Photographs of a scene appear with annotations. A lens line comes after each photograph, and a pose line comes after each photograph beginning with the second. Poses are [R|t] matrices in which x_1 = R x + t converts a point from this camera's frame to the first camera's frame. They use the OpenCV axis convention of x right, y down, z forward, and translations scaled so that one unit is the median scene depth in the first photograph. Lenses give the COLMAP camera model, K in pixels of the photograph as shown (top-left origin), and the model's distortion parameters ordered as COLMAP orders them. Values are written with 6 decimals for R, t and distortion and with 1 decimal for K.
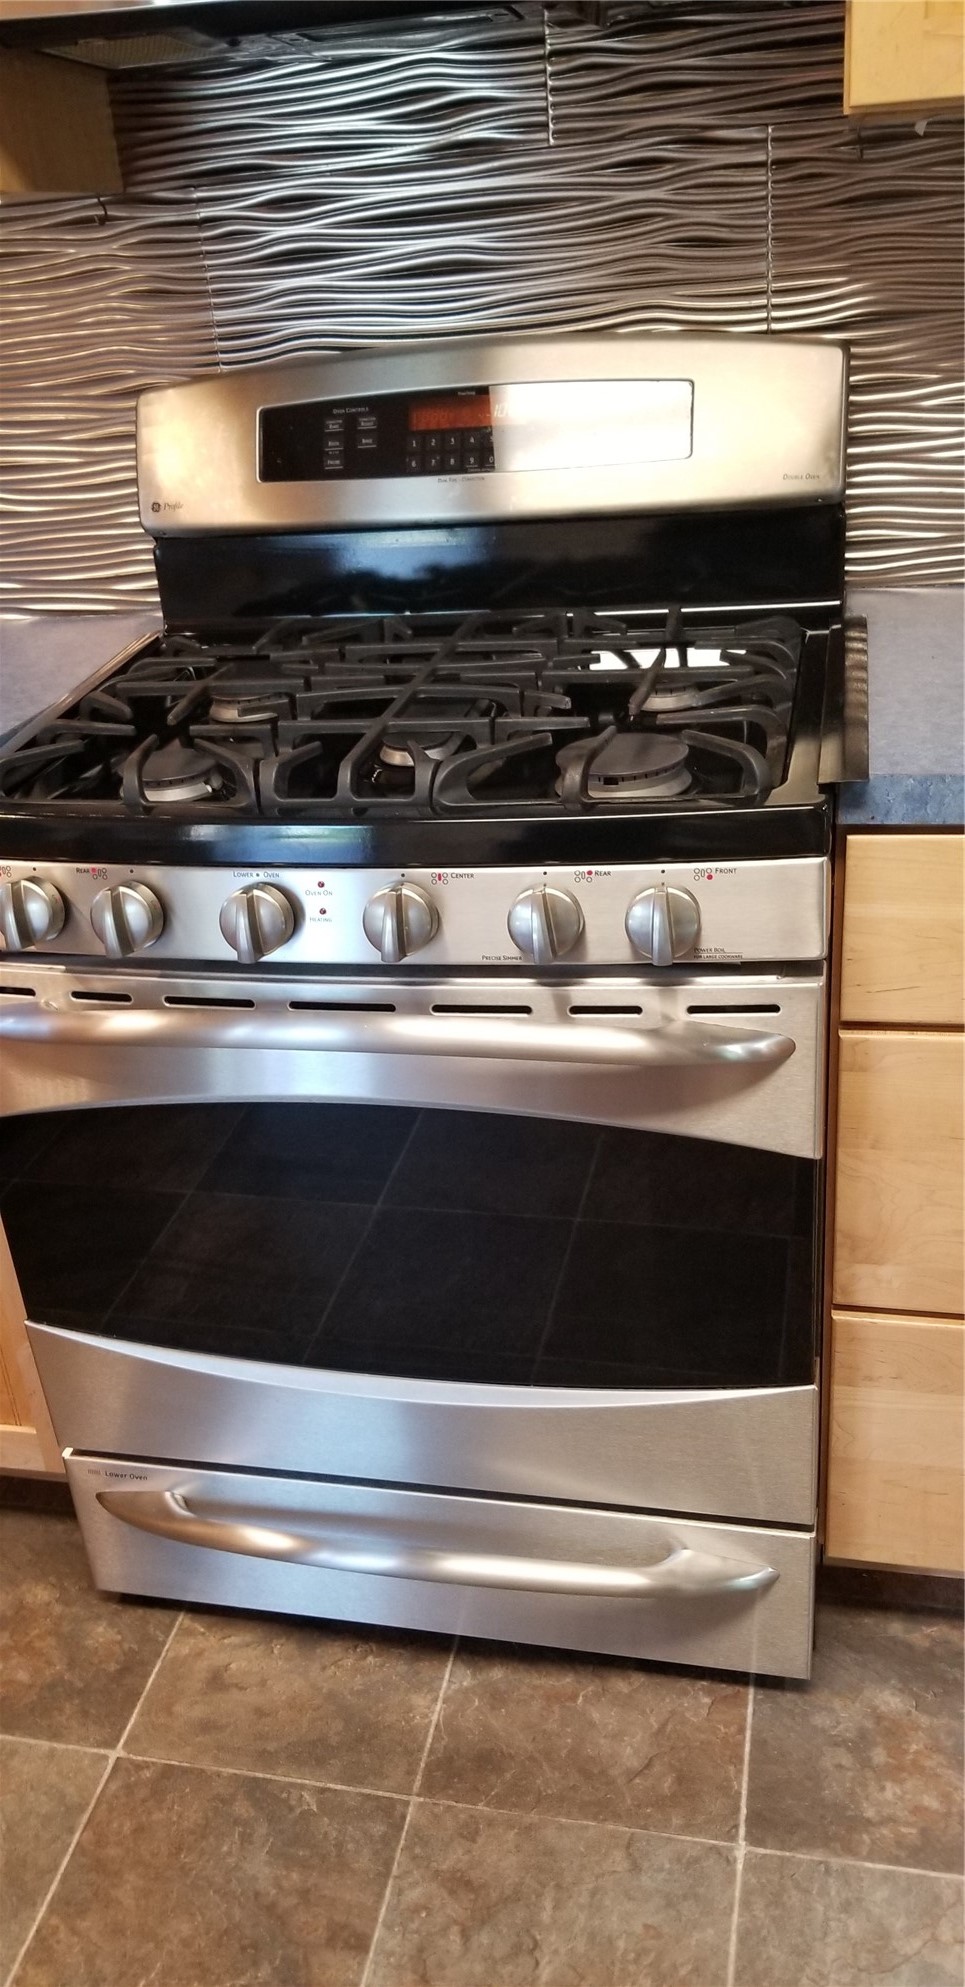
lens RADIAL K [[1573.6, 0, 482.5], [0, 1573.6, 993.5], [0, 0, 1]] dist [0.004201, -0.005040]
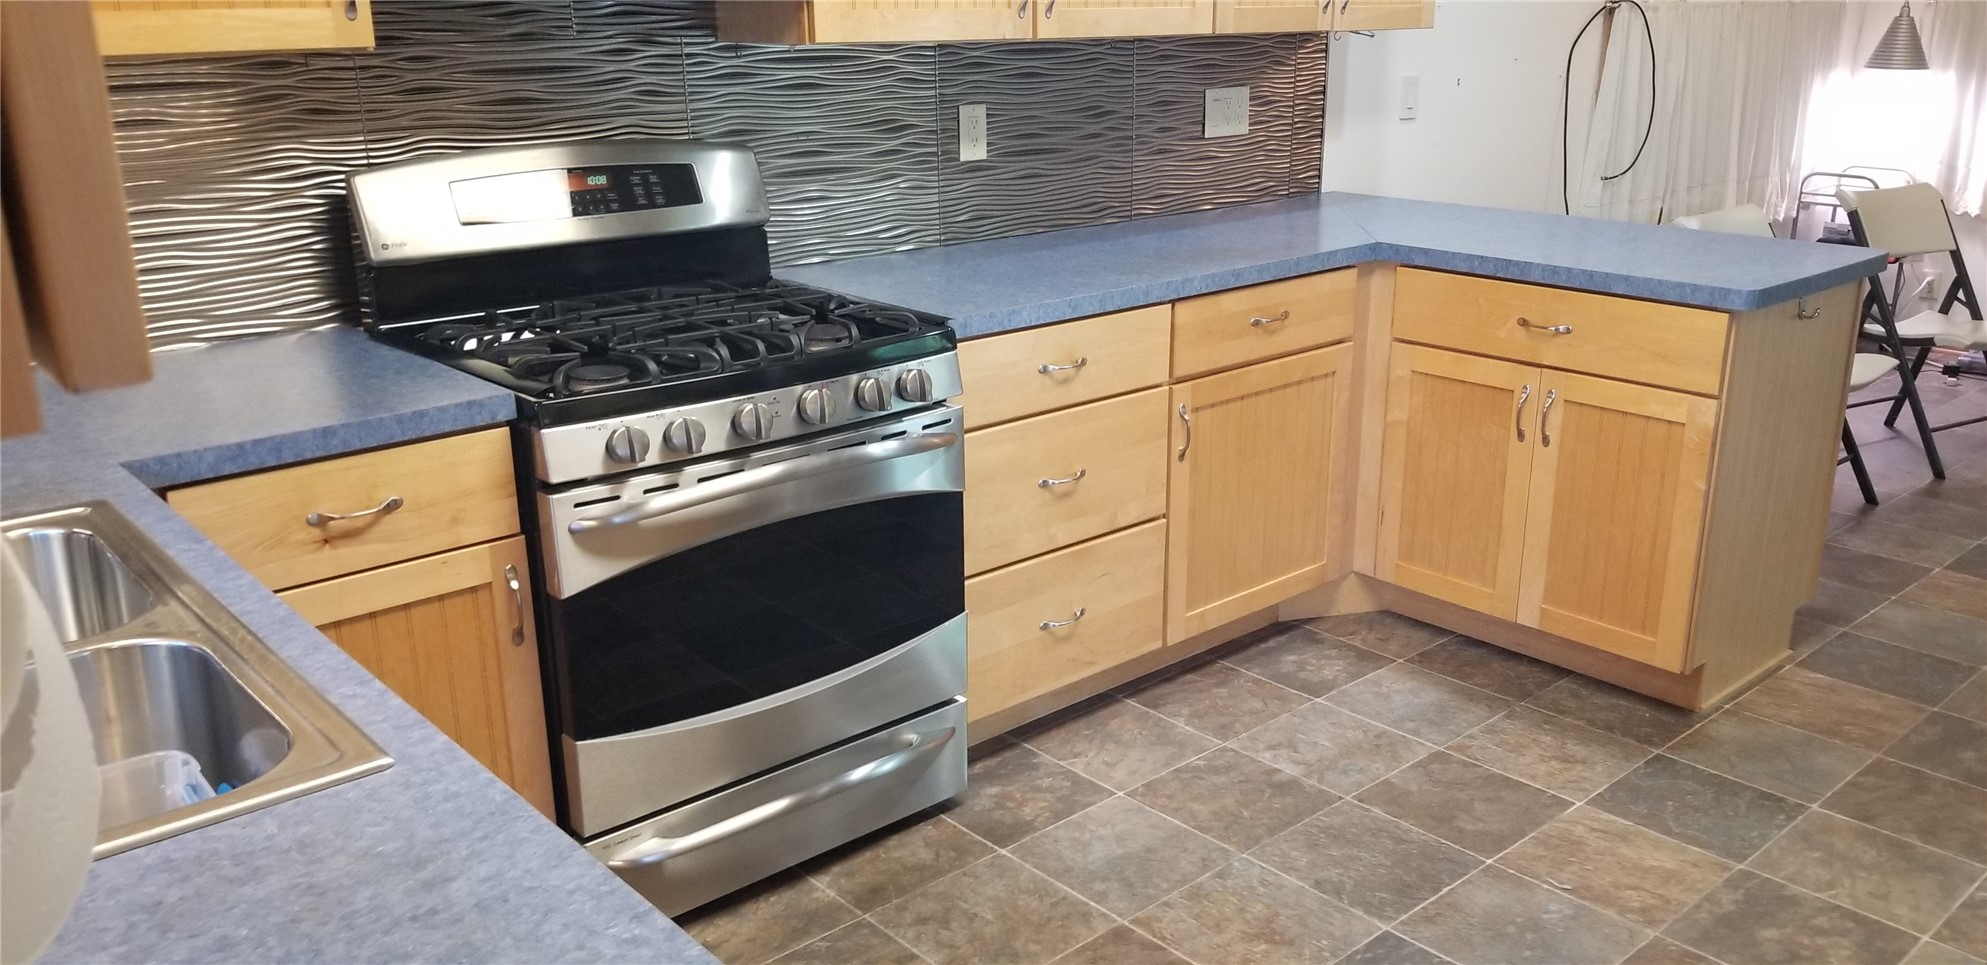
lens RADIAL K [[1524.9, 0, 993.5], [0, 1524.9, 482.5], [0, 0, 1]] dist [0.076939, -0.001486]
pose [[0.581270, -0.153352, 0.799129, -1.262886], [0.331167, 0.941651, -0.060182, 0.210107], [-0.743272, 0.299628, 0.598139, -0.273146]]
